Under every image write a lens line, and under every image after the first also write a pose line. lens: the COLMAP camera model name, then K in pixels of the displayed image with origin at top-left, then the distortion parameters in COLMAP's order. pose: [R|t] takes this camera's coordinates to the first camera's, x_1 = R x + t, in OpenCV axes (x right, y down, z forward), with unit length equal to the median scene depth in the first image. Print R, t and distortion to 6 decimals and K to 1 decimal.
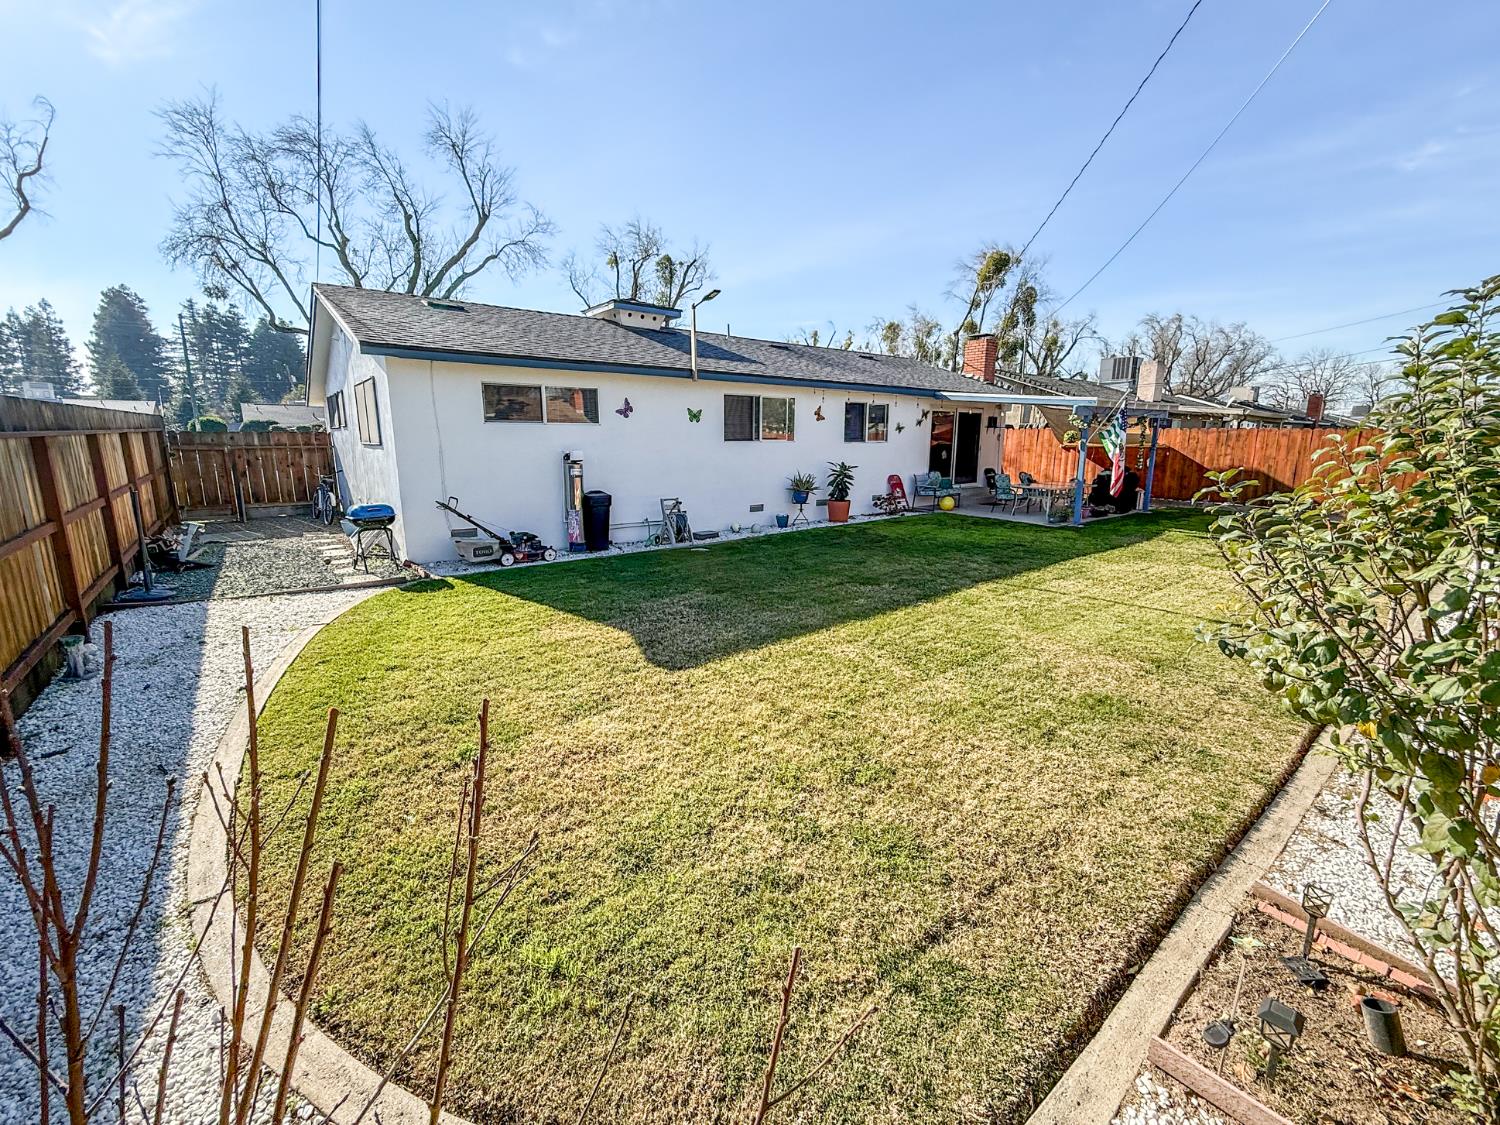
lens RADIAL K [[626.9, 0, 750.0], [0, 626.9, 562.5], [0, 0, 1]] dist [-0.003484, -0.000393]
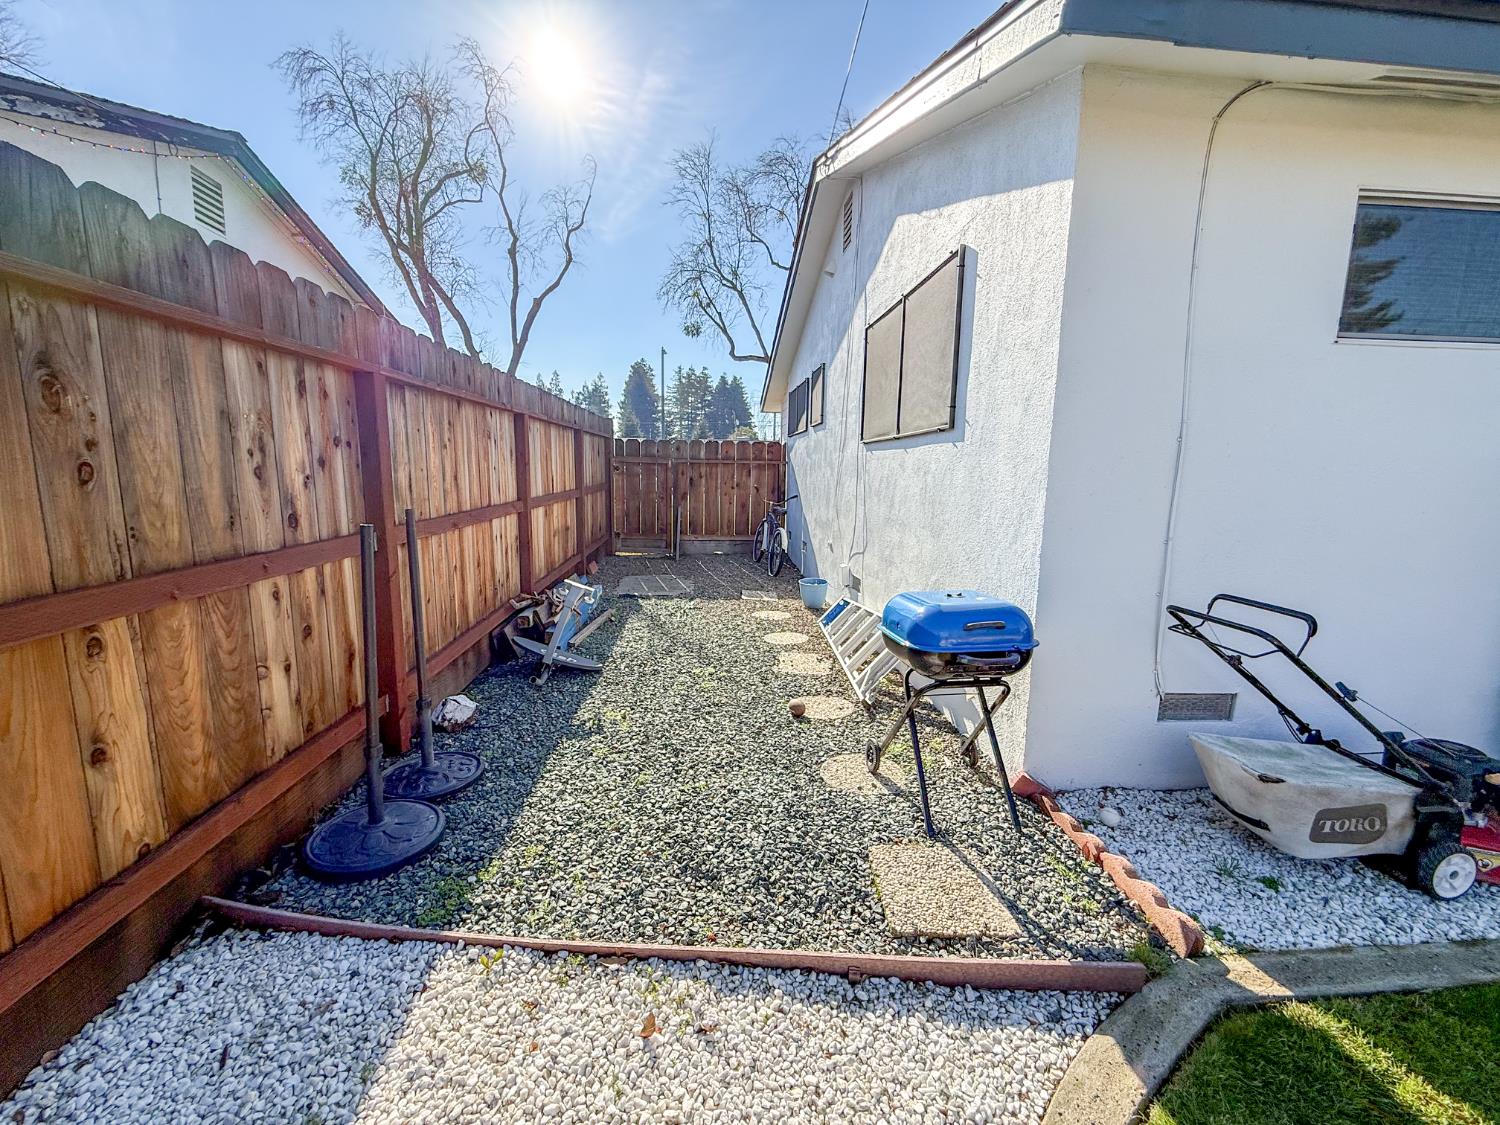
lens RADIAL K [[599.2, 0, 744.4], [0, 599.2, 559.1], [0, 0, 1]] dist [-0.002296, -0.000068]
pose [[0.826815, 0.091805, -0.554932, -0.355634], [-0.123827, 0.992095, -0.020368, -0.062503], [0.548675, 0.085556, 0.831646, 0.463658]]
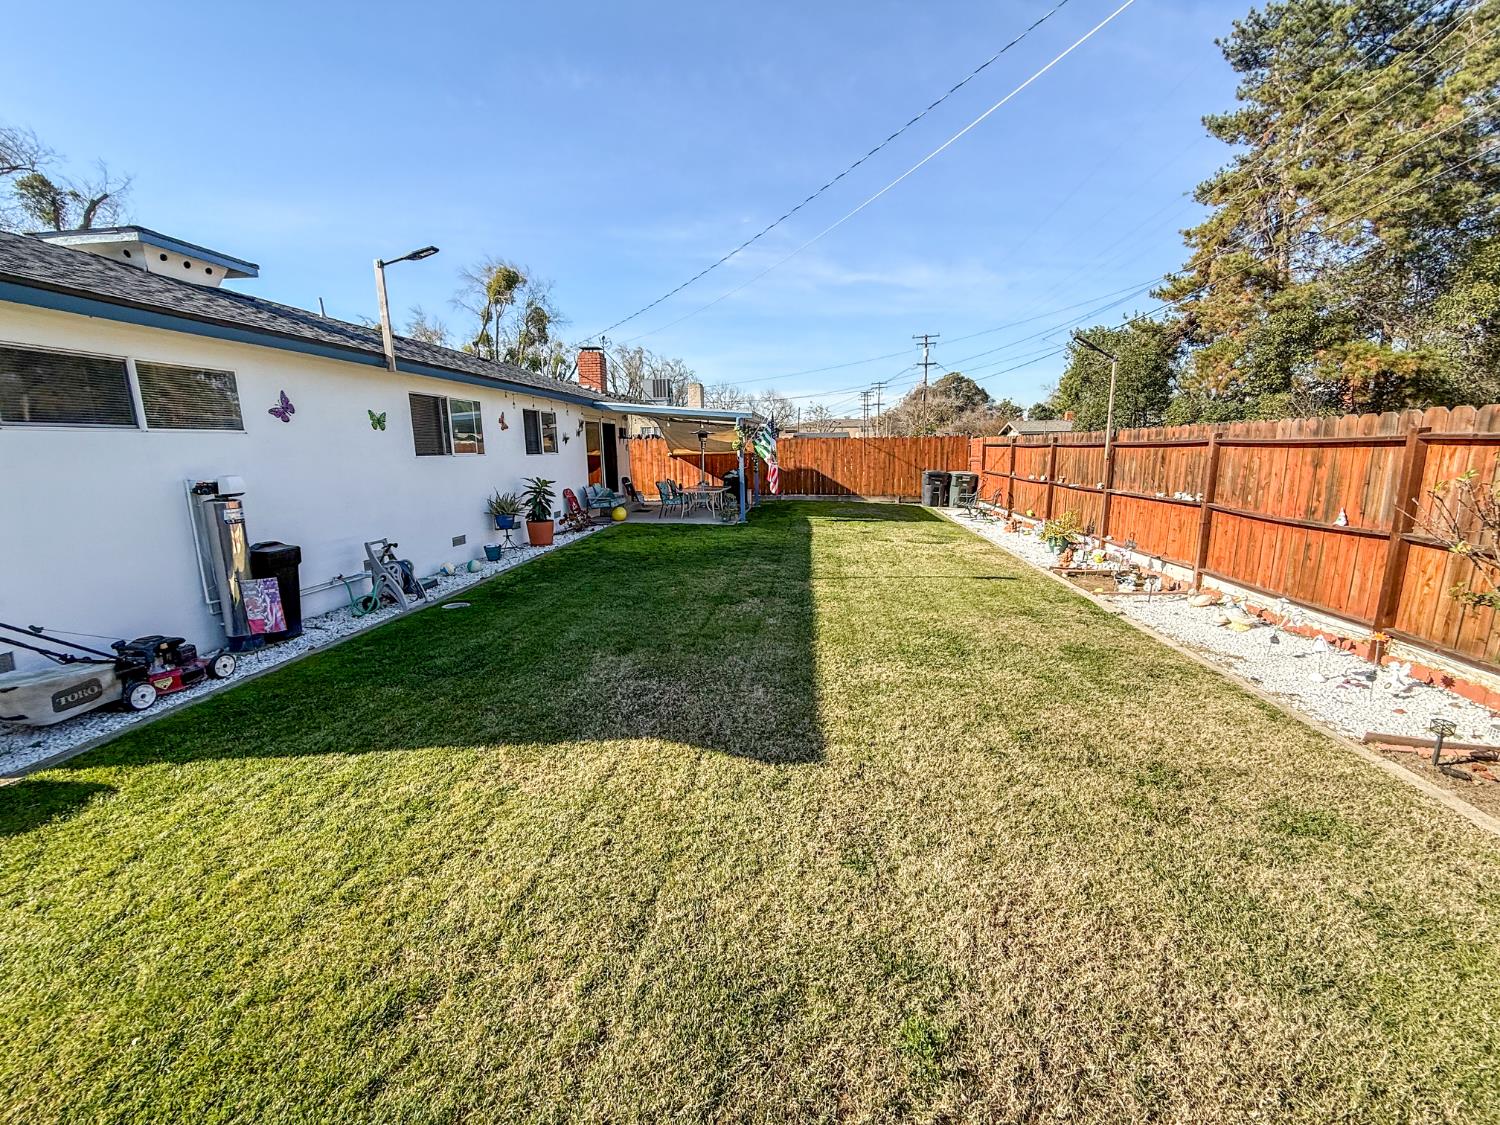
lens RADIAL K [[599.2, 0, 744.4], [0, 599.2, 559.1], [0, 0, 1]] dist [-0.002296, -0.000068]
pose [[0.703651, -0.144233, 0.695753, -0.261319], [0.156280, 0.986619, 0.046477, -0.043473], [-0.693146, 0.076029, 0.716776, 0.220975]]
